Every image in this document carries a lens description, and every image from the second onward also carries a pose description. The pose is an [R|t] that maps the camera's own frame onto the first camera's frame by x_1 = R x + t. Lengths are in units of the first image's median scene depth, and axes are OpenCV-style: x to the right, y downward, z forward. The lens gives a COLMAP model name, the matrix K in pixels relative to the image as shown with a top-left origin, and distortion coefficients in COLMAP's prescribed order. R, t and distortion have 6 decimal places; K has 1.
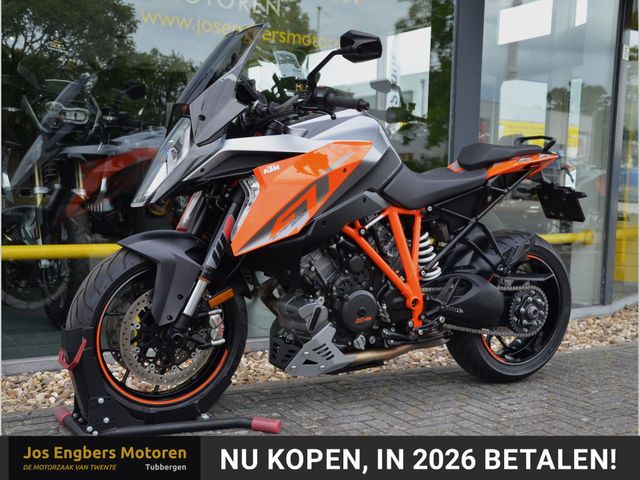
lens RADIAL K [[843.5, 0, 338.7], [0, 843.5, 259.0], [0, 0, 1]] dist [0.013361, 0.048430]
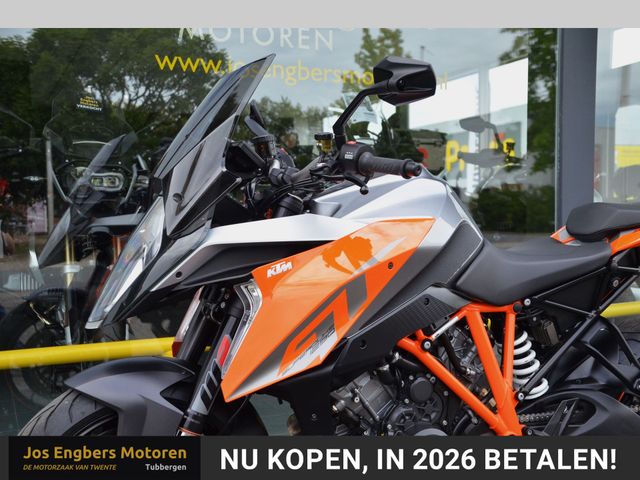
lens RADIAL K [[808.3, 0, 336.0], [0, 808.3, 260.6], [0, 0, 1]] dist [0.087209, 0.035373]
pose [[0.989388, -0.032292, -0.141662, 0.049693], [0.027201, 0.998918, -0.037732, -0.076822], [0.142727, 0.033478, 0.989196, 0.320947]]
